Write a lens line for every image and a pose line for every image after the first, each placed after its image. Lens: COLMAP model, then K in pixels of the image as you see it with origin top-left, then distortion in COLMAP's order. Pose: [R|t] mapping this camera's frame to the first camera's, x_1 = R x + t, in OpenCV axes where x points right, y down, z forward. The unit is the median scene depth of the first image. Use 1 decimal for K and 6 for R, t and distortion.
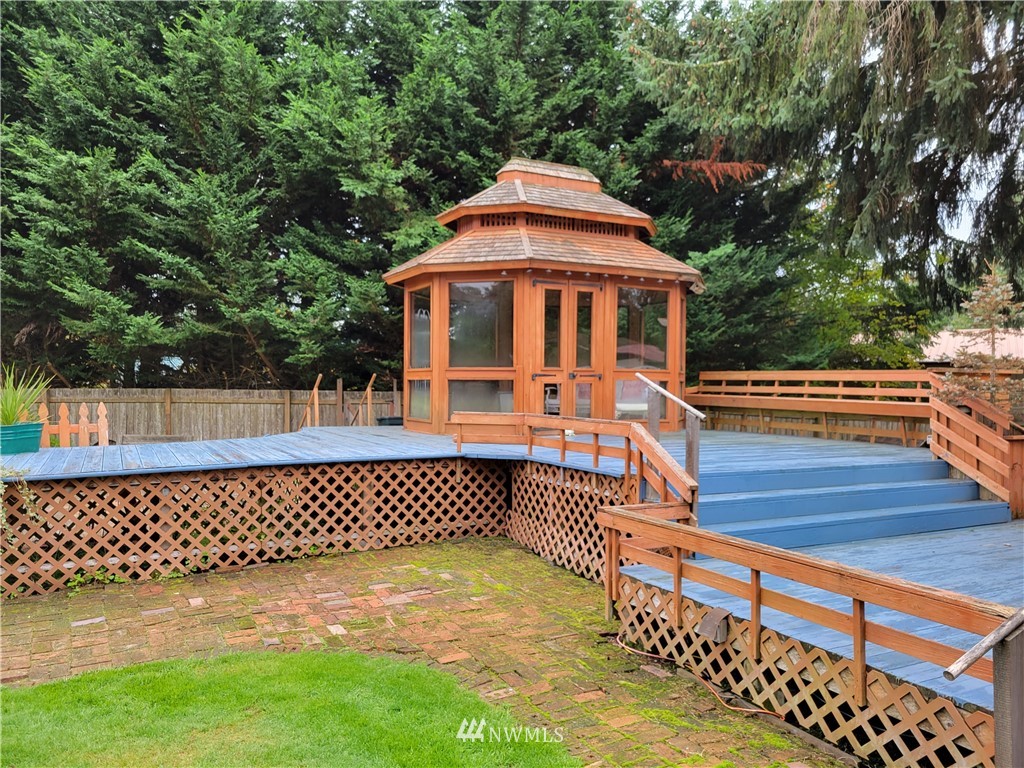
lens RADIAL K [[767.7, 0, 518.0], [0, 767.7, 384.0], [0, 0, 1]] dist [0.047618, -0.000829]
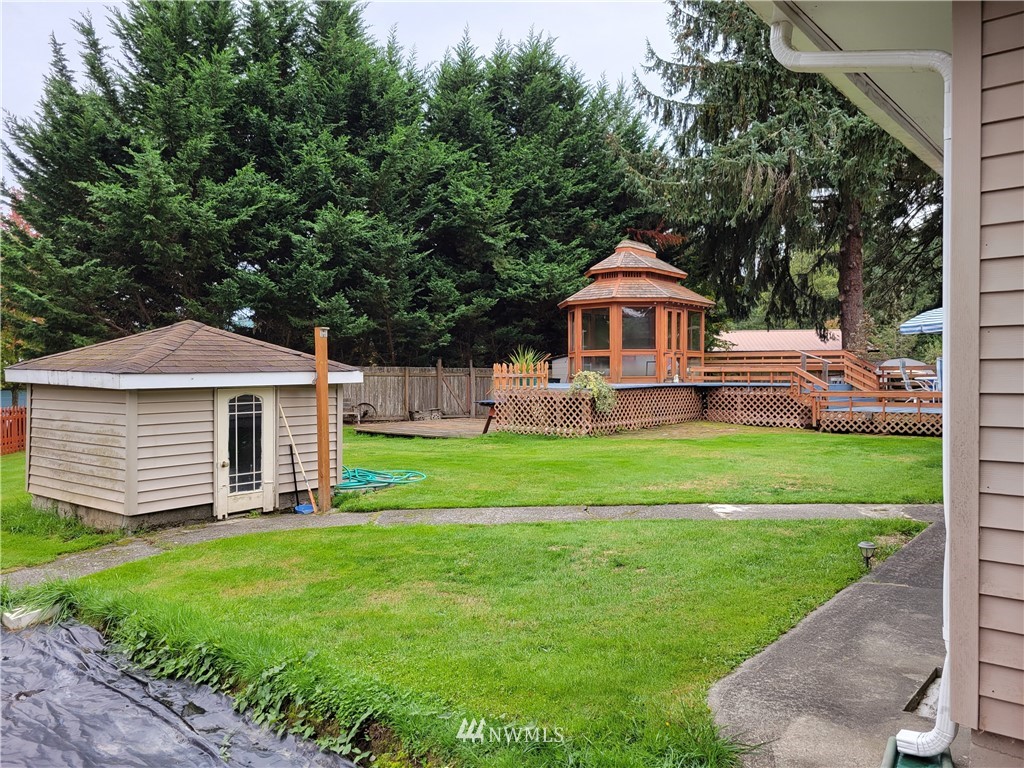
lens RADIAL K [[767.7, 0, 505.6], [0, 767.7, 380.6], [0, 0, 1]] dist [0.047618, -0.000829]
pose [[0.925088, -0.010995, 0.379595, -1.514771], [0.009623, 0.999939, 0.005512, 0.060543], [-0.379632, -0.001446, 0.925136, -0.970130]]
